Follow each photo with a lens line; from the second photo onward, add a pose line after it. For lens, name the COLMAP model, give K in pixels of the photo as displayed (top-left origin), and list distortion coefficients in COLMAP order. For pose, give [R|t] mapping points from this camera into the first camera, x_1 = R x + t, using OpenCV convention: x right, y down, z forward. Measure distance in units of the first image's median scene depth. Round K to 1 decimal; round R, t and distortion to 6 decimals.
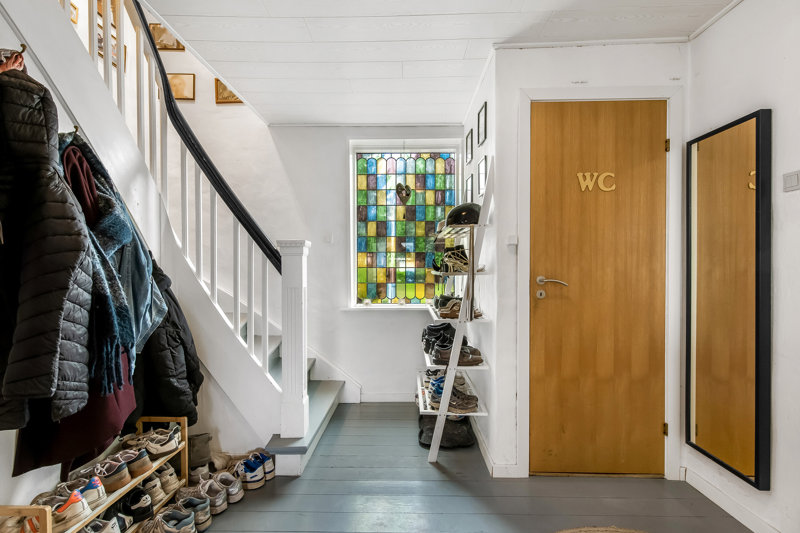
lens RADIAL K [[367.6, 0, 400.0], [0, 367.6, 266.5], [0, 0, 1]] dist [0.001937, -0.000276]
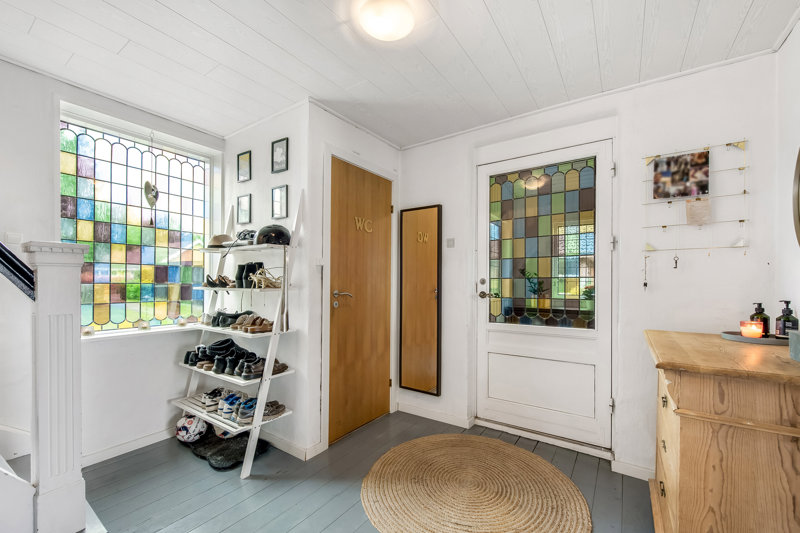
lens RADIAL K [[346.2, 0, 402.4], [0, 346.2, 275.5], [0, 0, 1]] dist [-0.000842, 0.000319]
pose [[0.517042, 0.014814, 0.855832, -0.553536], [-0.008685, 0.999890, -0.012061, -0.014416], [-0.855916, -0.001197, 0.517113, 0.157878]]
